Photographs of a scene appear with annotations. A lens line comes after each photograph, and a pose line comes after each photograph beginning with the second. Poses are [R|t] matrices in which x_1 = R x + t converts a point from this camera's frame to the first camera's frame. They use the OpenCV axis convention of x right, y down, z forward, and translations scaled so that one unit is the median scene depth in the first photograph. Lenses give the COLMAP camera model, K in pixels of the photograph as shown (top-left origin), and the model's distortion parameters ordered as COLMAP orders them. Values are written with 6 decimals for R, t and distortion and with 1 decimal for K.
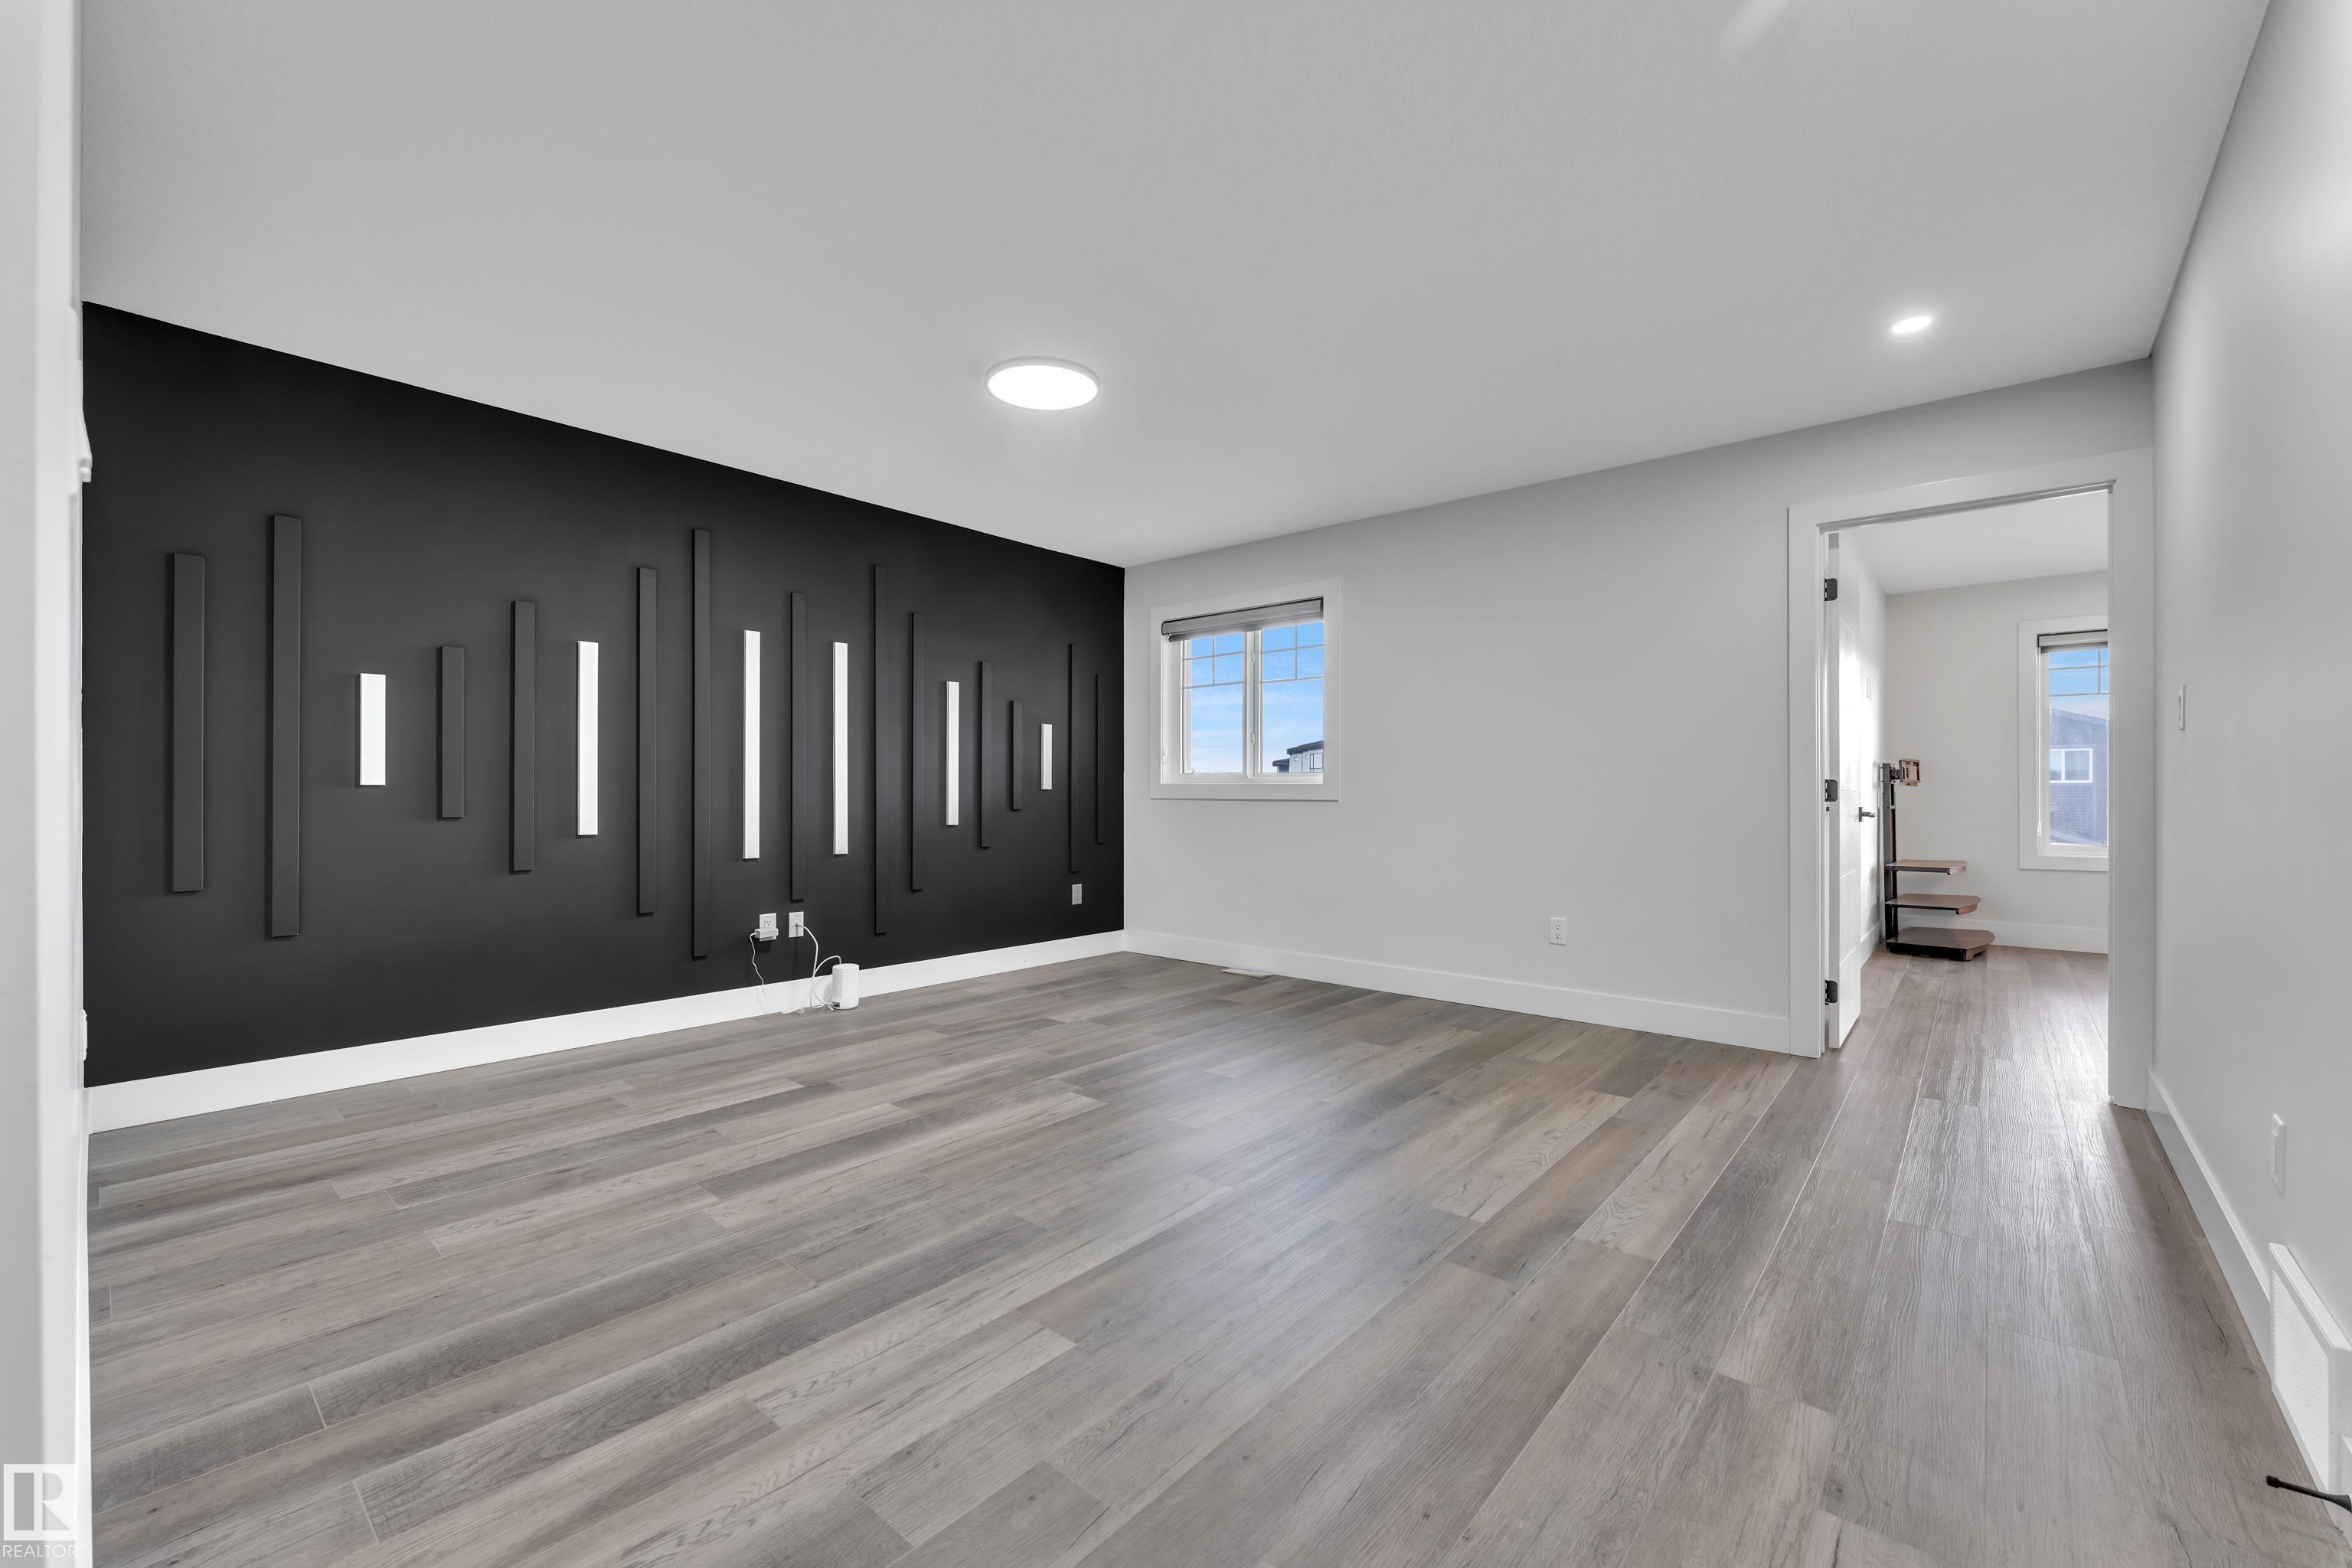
lens RADIAL K [[957.4, 0, 1188.2], [0, 957.4, 789.9], [0, 0, 1]] dist [-0.003636, -0.000480]
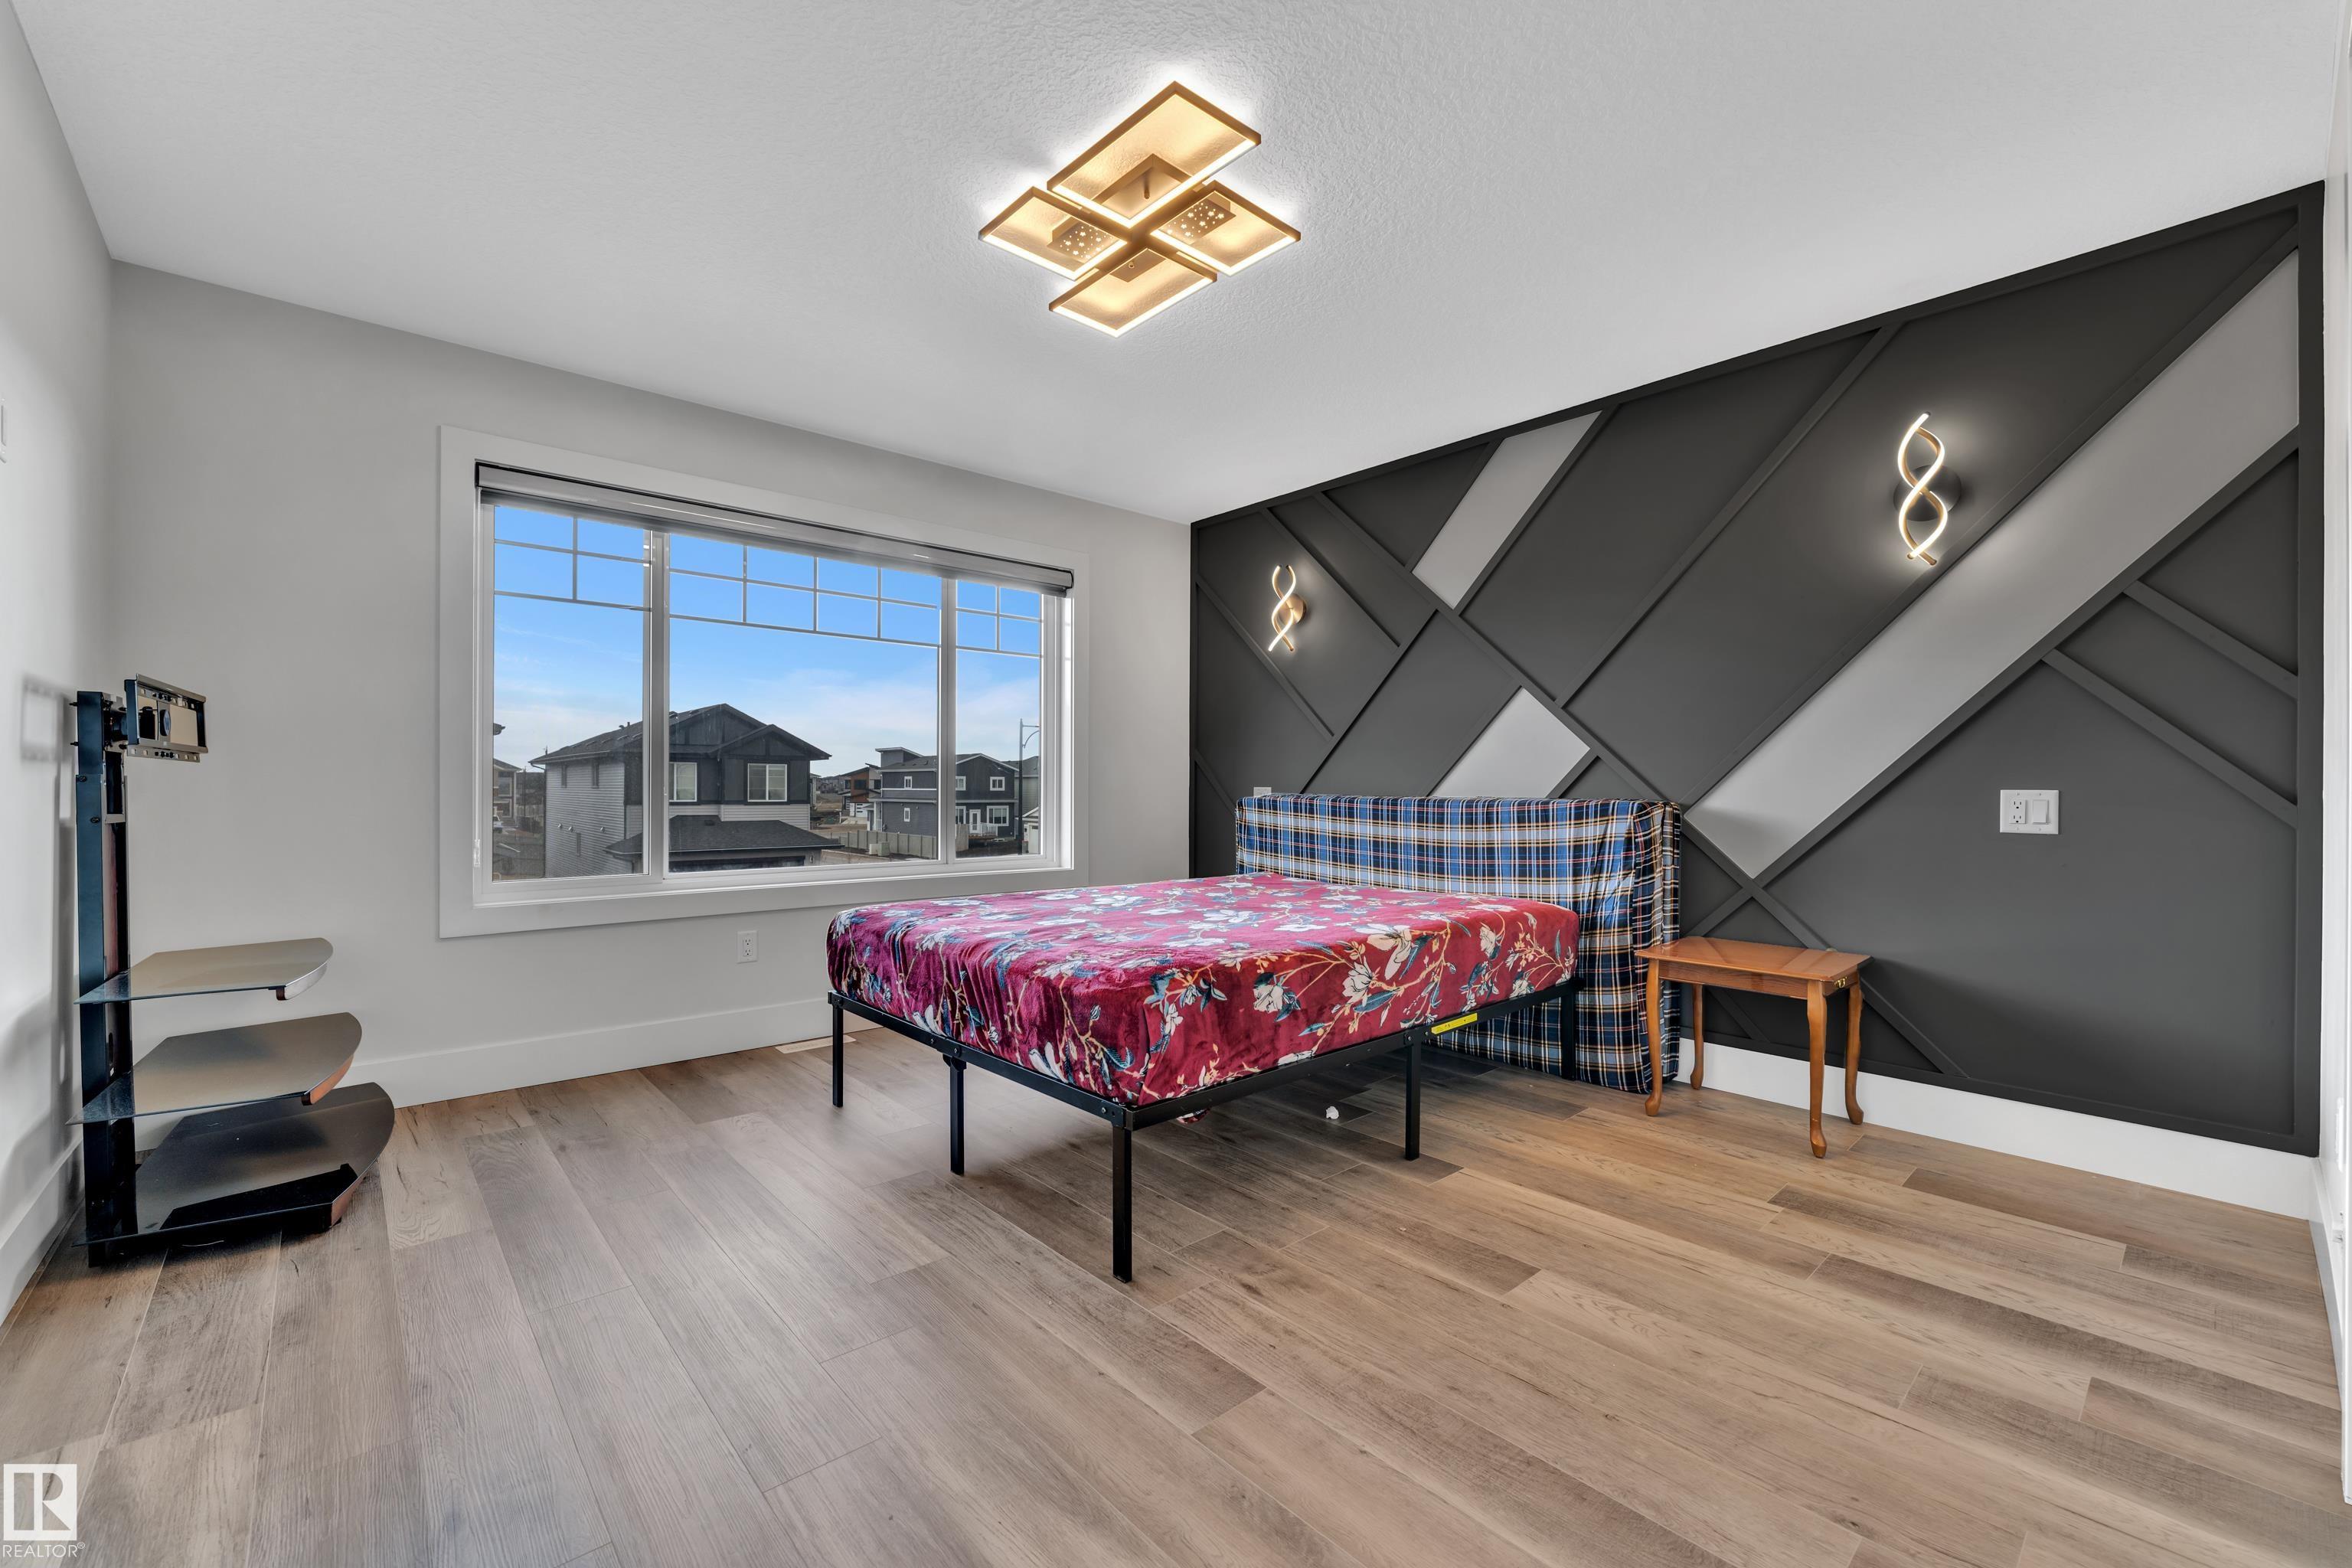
lens RADIAL K [[957.4, 0, 1188.7], [0, 957.4, 784.9], [0, 0, 1]] dist [-0.003636, -0.000480]
pose [[0.122926, 0.000436, 0.992416, 0.441922], [-0.007714, 0.999970, 0.000516, 0.002149], [-0.992386, -0.007719, 0.122925, 0.570168]]
